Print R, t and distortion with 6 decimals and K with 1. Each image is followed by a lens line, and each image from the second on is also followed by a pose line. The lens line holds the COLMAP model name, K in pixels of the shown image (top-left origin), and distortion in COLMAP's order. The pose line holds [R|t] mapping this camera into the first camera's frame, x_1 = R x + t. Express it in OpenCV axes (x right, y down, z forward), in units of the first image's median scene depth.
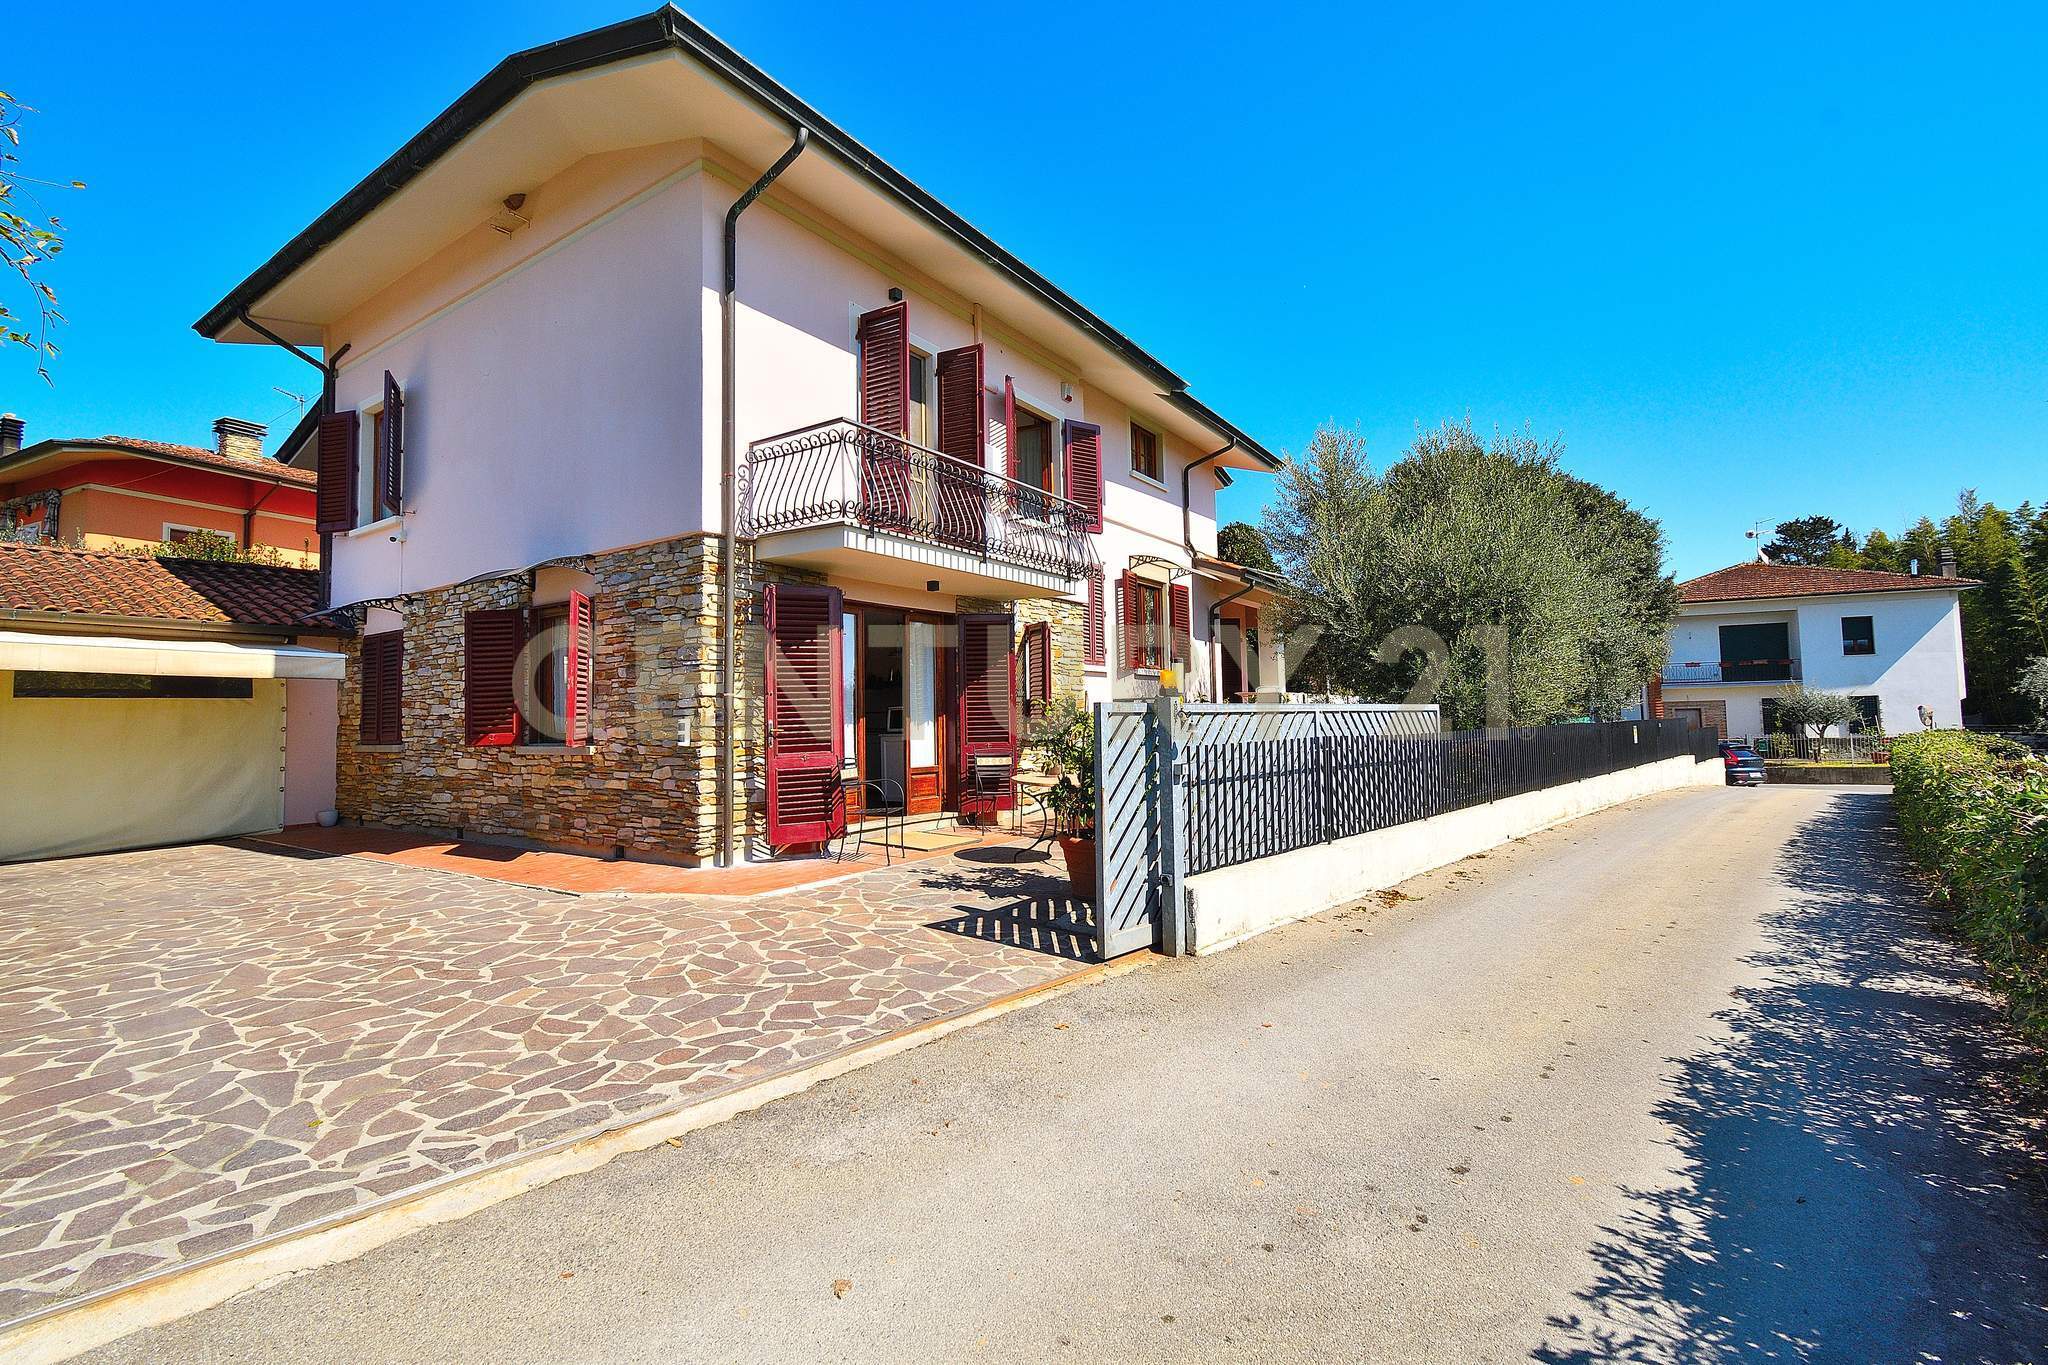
lens RADIAL K [[901.4, 0, 1026.7], [0, 901.4, 677.6], [0, 0, 1]] dist [0.004383, -0.000048]
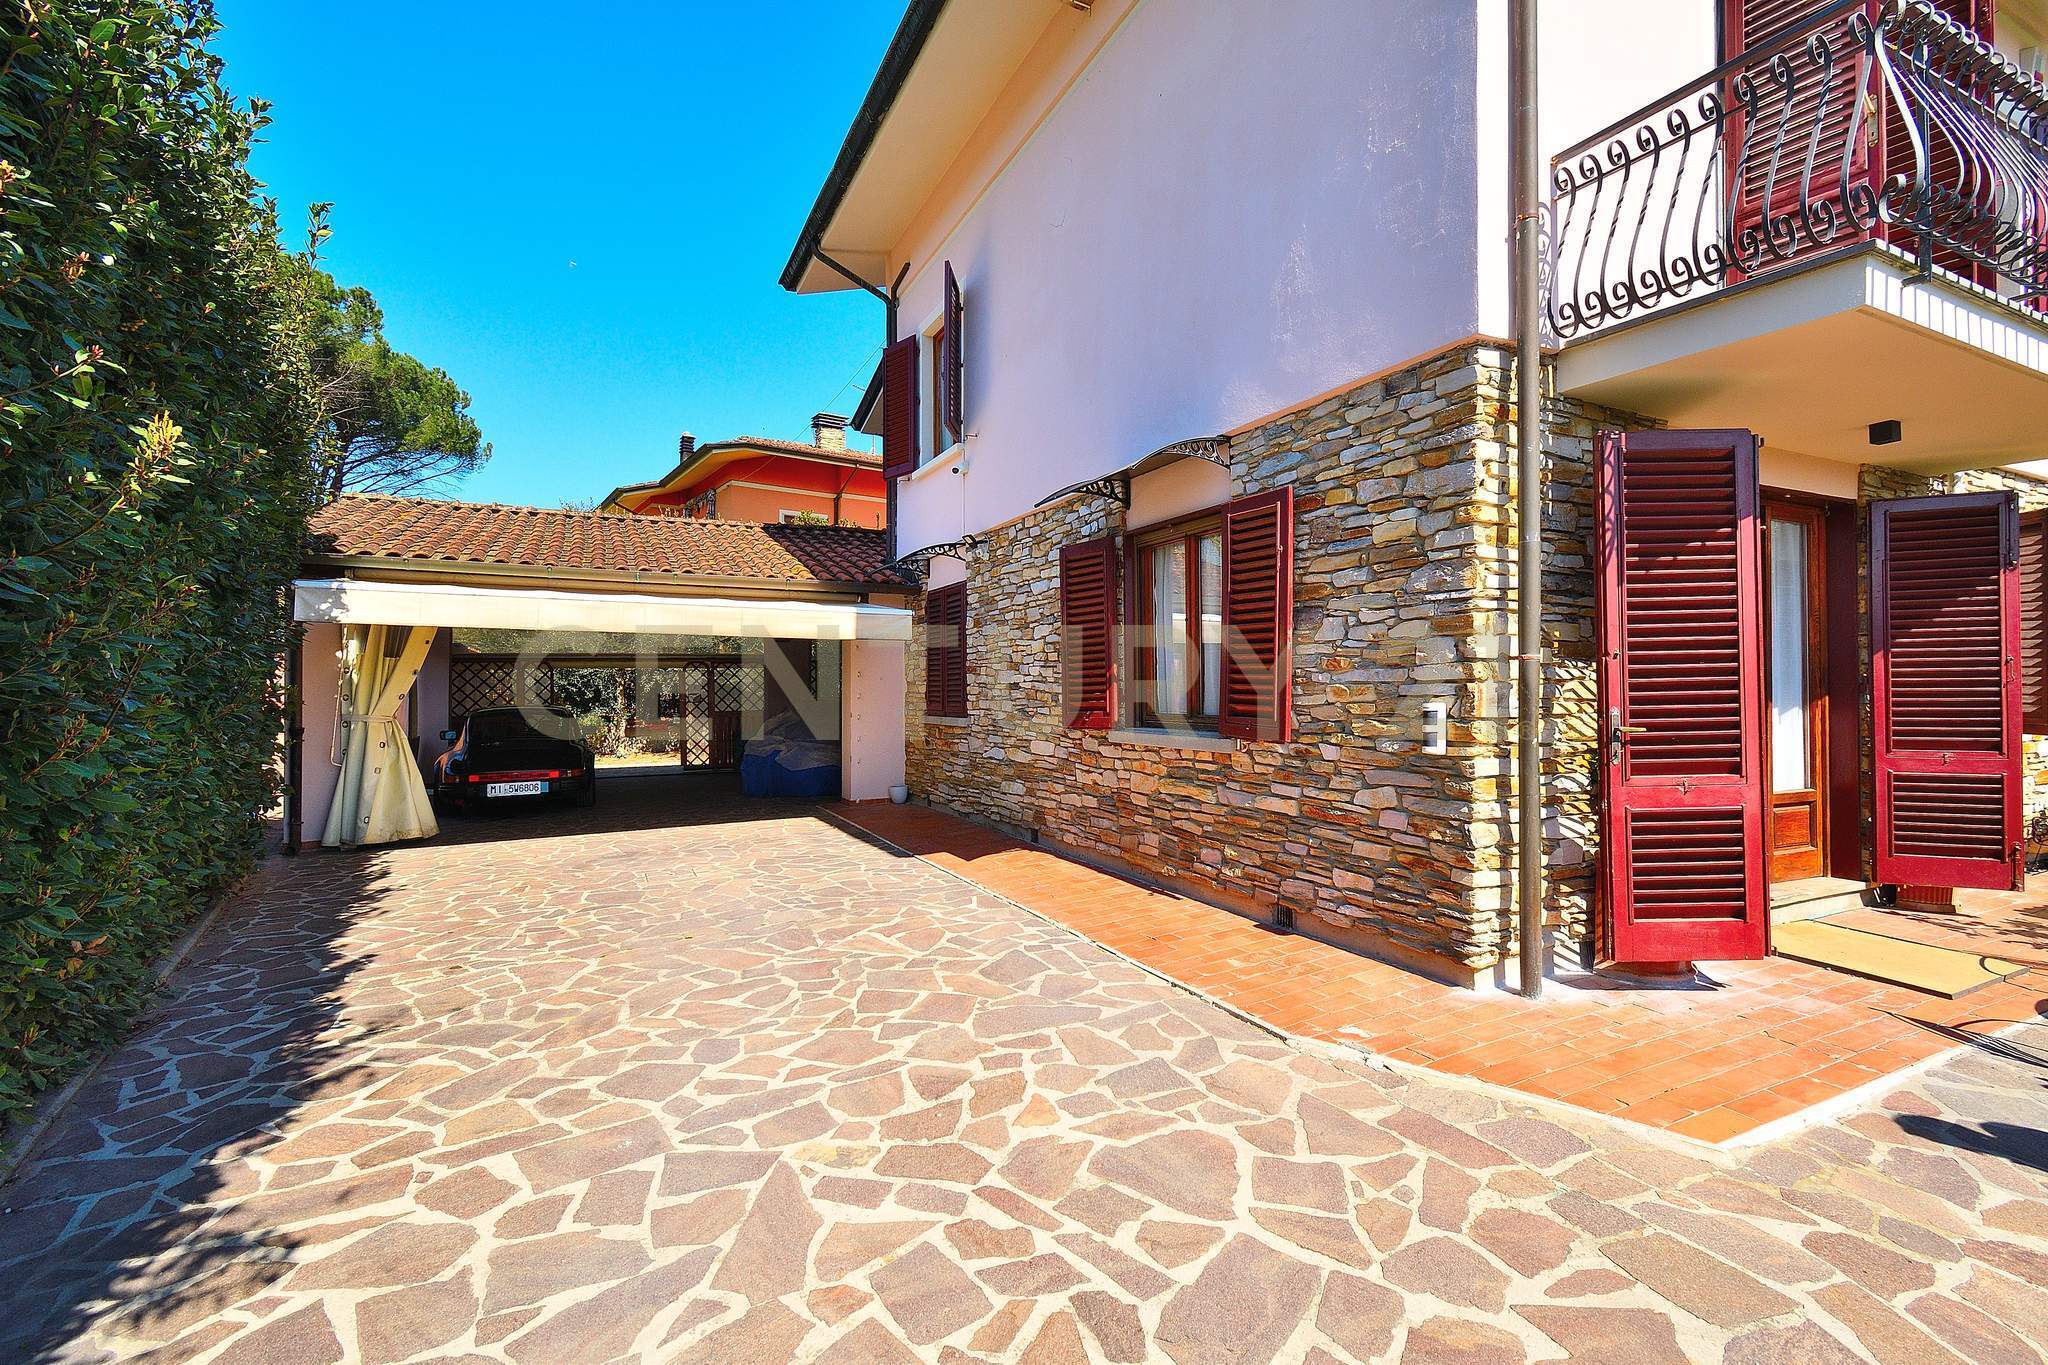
lens RADIAL K [[901.4, 0, 1021.3], [0, 901.4, 680.0], [0, 0, 1]] dist [0.004383, -0.000048]
pose [[0.868075, 0.009793, -0.496337, -0.270663], [0.011760, 0.999119, 0.040280, 0.007088], [0.496294, -0.040803, 0.867195, 0.348755]]
